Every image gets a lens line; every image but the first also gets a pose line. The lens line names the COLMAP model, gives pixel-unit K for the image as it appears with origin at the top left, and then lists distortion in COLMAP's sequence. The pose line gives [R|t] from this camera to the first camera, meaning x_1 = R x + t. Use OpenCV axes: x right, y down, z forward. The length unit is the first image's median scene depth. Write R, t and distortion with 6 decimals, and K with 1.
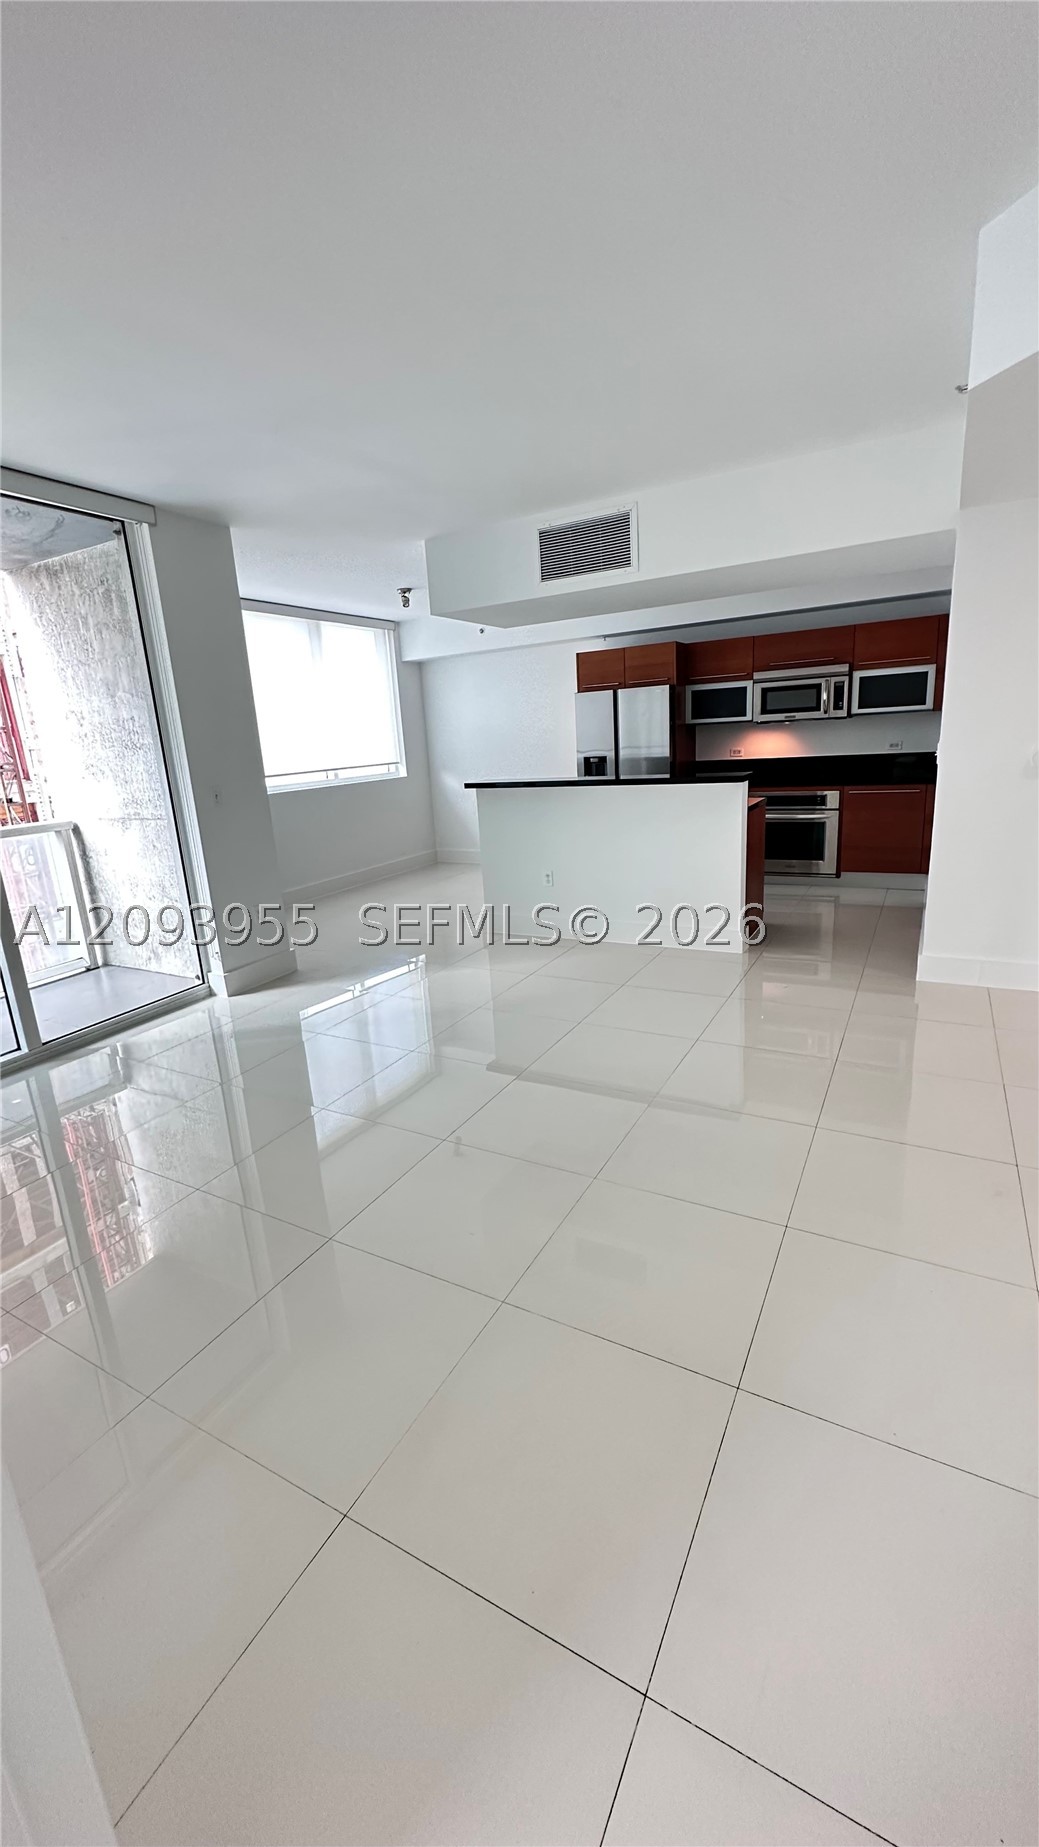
lens RADIAL K [[727.9, 0, 523.4], [0, 727.9, 907.4], [0, 0, 1]] dist [-0.003458, -0.000050]
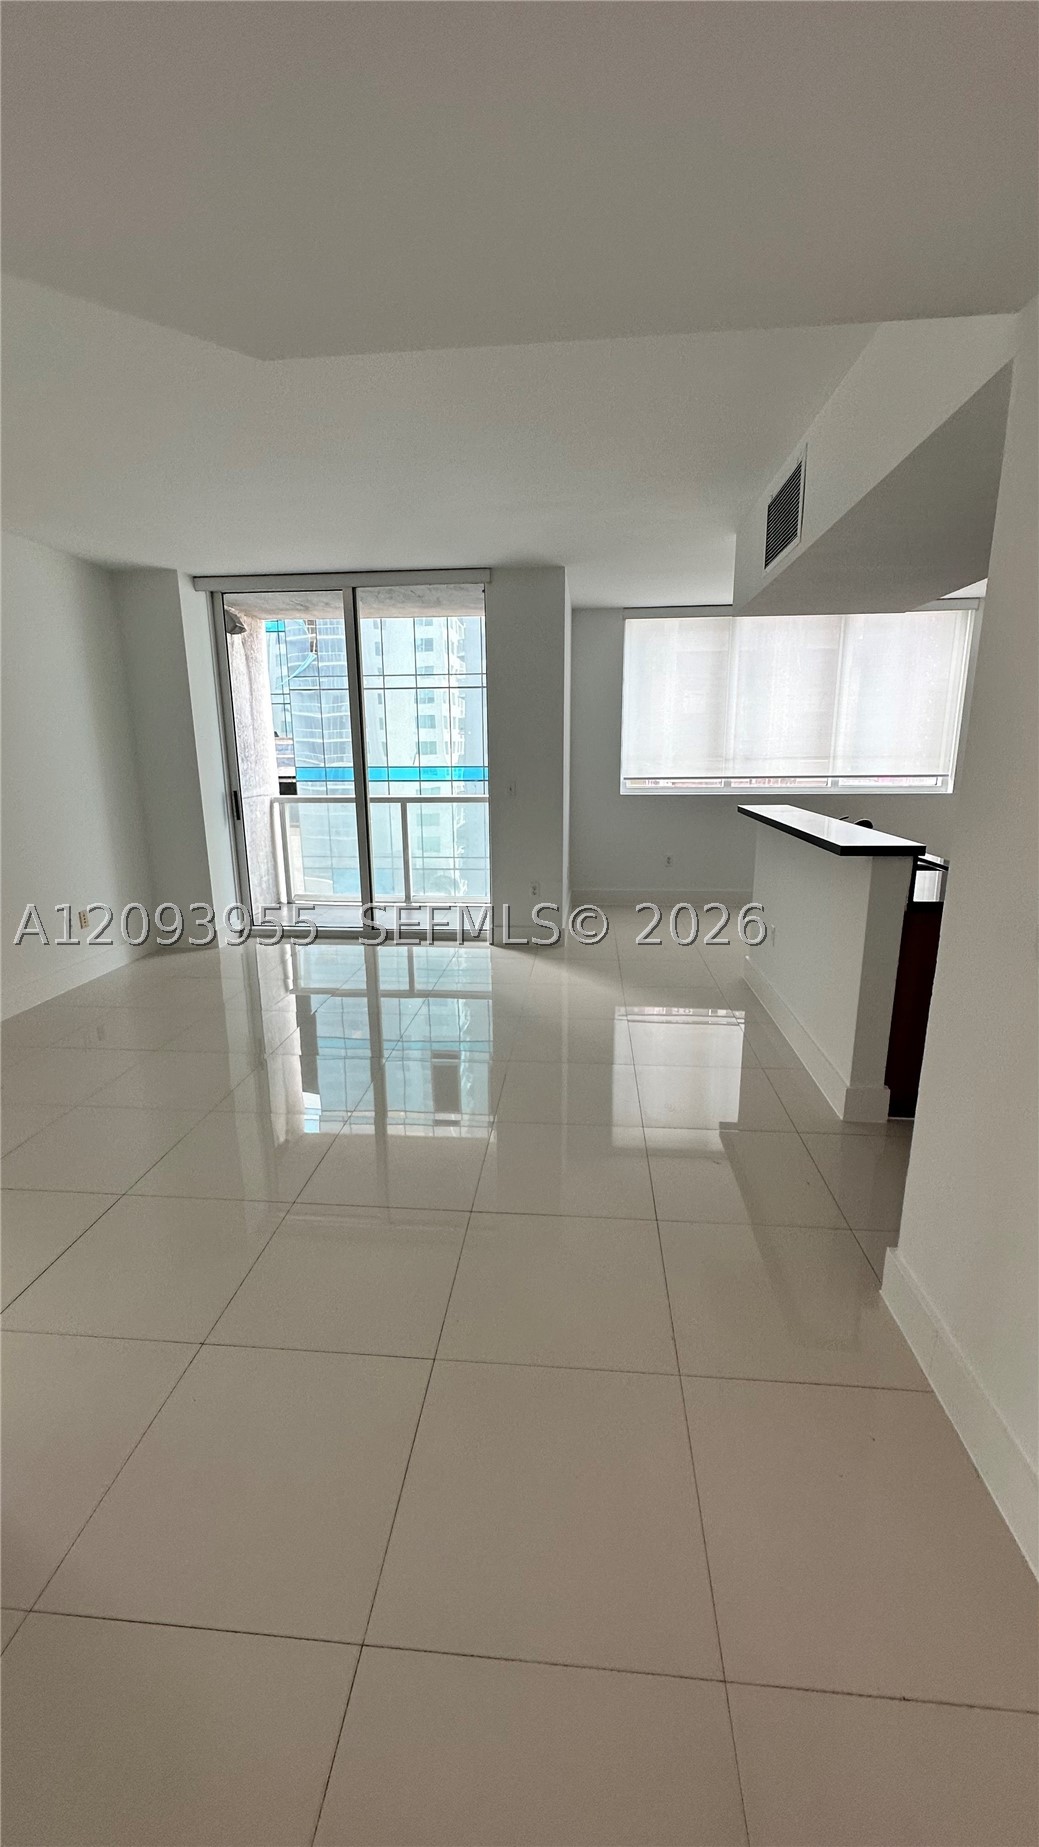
lens RADIAL K [[727.9, 0, 527.8], [0, 727.9, 916.7], [0, 0, 1]] dist [-0.003458, -0.000050]
pose [[0.401602, 0.261583, -0.877662, 0.477609], [-0.221618, 0.957616, 0.184005, -0.123011], [0.888595, 0.120609, 0.442552, 0.343549]]
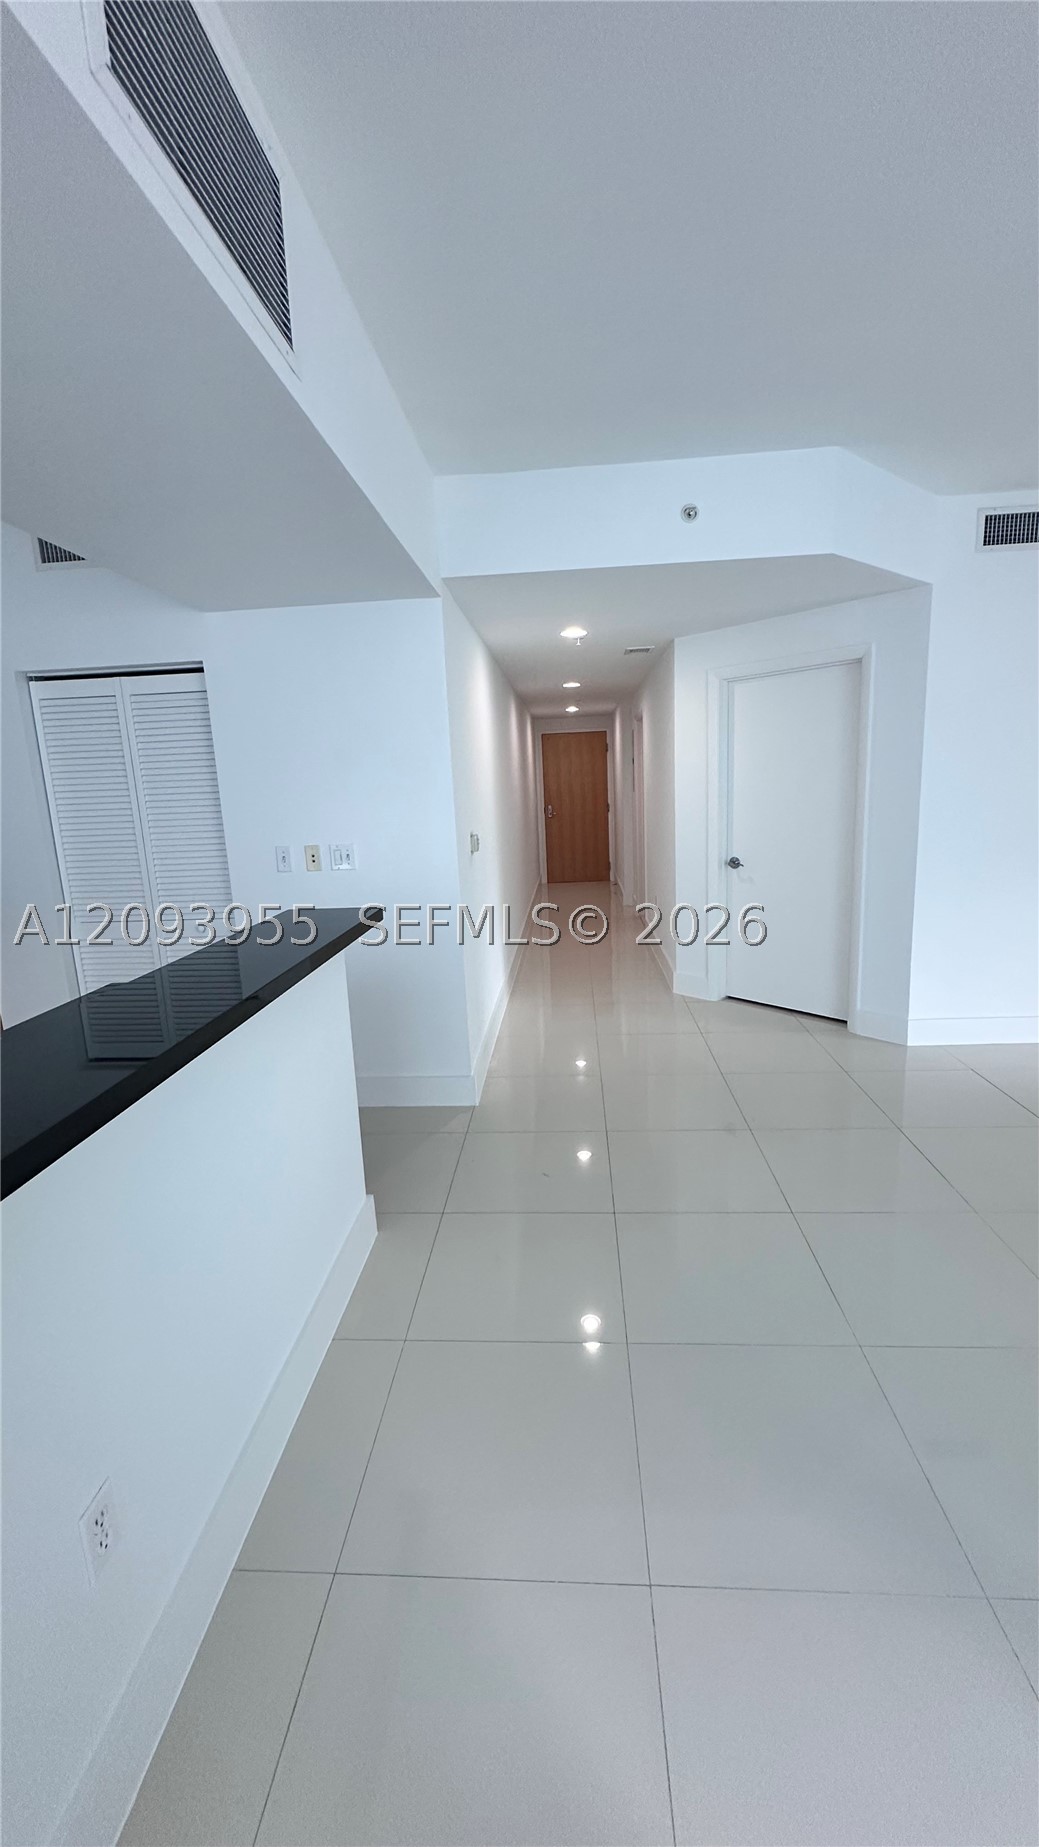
lens RADIAL K [[727.9, 0, 519.9], [0, 727.9, 916.0], [0, 0, 1]] dist [-0.003458, -0.000050]
pose [[-0.413483, -0.088672, 0.906184, -0.149456], [0.276970, 0.935833, 0.217952, -0.176129], [-0.867363, 0.341106, -0.362392, 0.741696]]
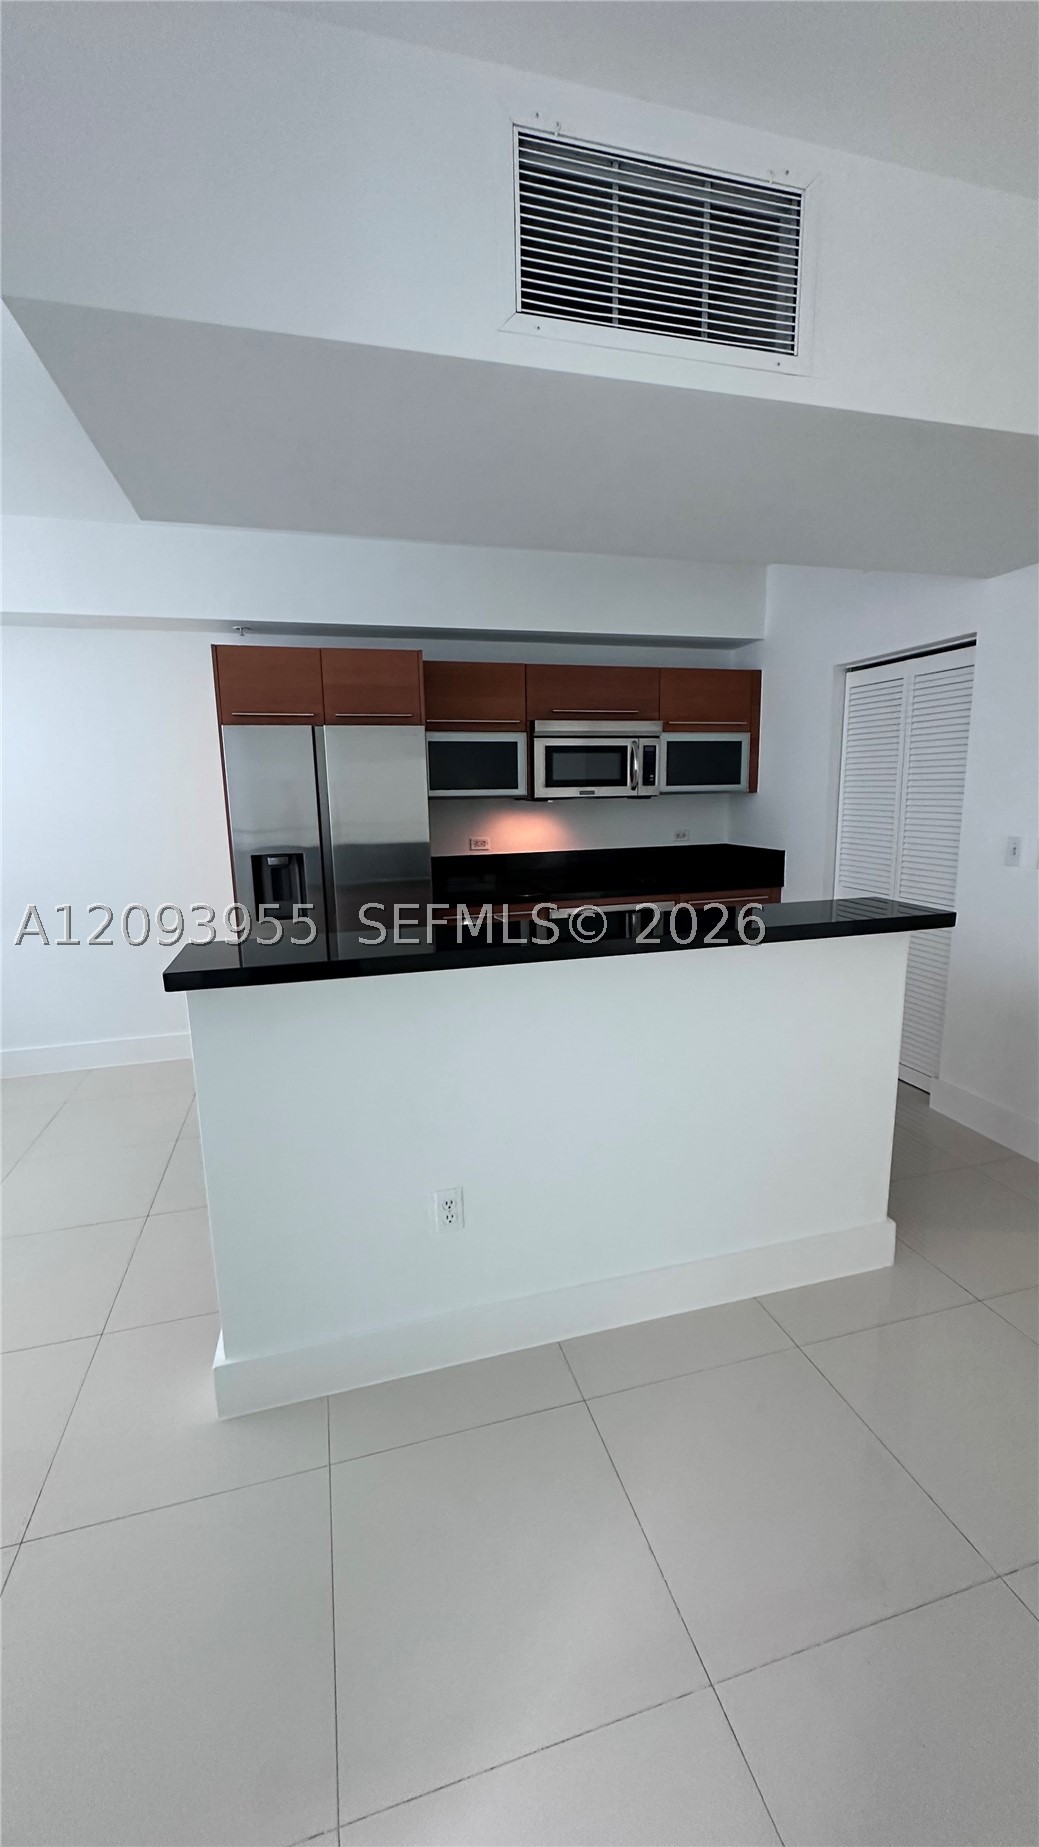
lens RADIAL K [[727.9, 0, 515.9], [0, 727.9, 920.1], [0, 0, 1]] dist [-0.003458, -0.000050]
pose [[0.716137, -0.079510, 0.693416, -0.144711], [0.139490, 0.989751, -0.030572, -0.134701], [-0.683878, 0.118619, 0.719889, 0.575868]]
